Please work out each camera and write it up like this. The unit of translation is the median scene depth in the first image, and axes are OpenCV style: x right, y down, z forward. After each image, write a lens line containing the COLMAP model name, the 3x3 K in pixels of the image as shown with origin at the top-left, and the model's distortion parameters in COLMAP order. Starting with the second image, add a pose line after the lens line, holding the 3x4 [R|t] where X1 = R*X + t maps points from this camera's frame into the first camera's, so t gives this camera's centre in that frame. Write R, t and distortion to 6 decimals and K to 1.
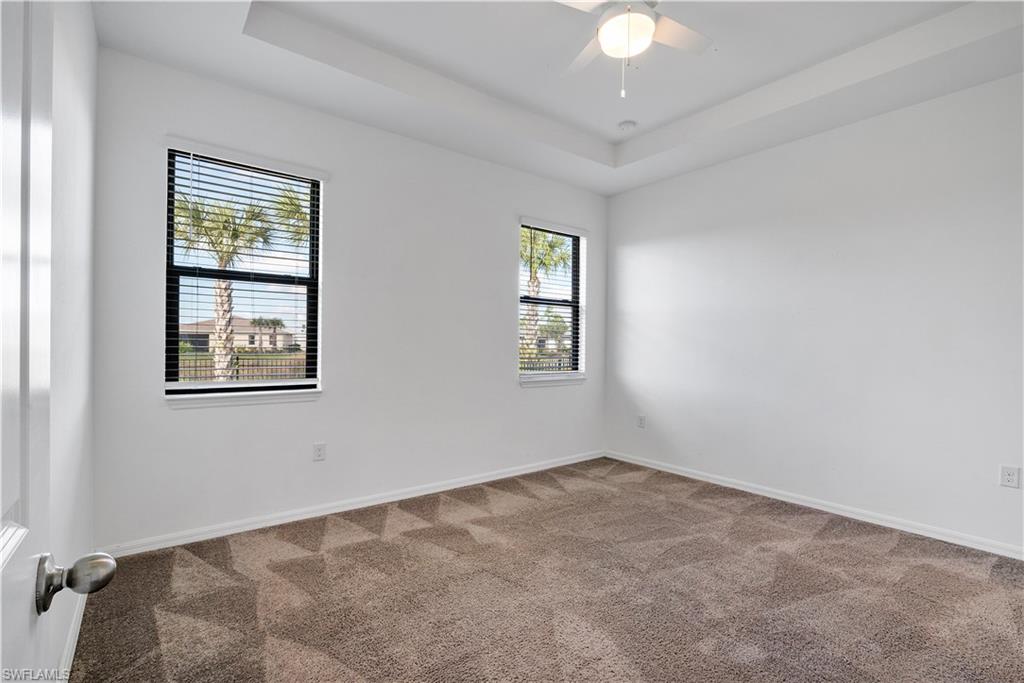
lens RADIAL K [[473.1, 0, 512.8], [0, 473.1, 343.2], [0, 0, 1]] dist [-0.015514, 0.005061]
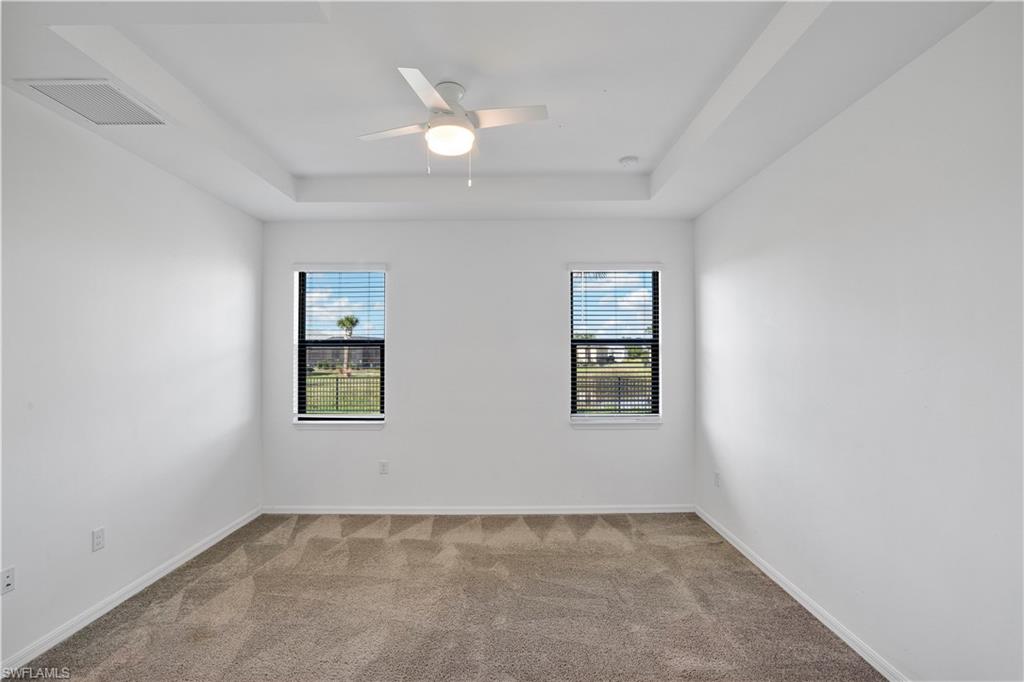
lens RADIAL K [[471.3, 0, 513.9], [0, 471.3, 347.8], [0, 0, 1]] dist [-0.026250, 0.000262]
pose [[0.786308, -0.018748, -0.617550, 0.739181], [0.012931, 0.999820, -0.013888, -0.095773], [0.617699, 0.002935, 0.786409, 0.150115]]
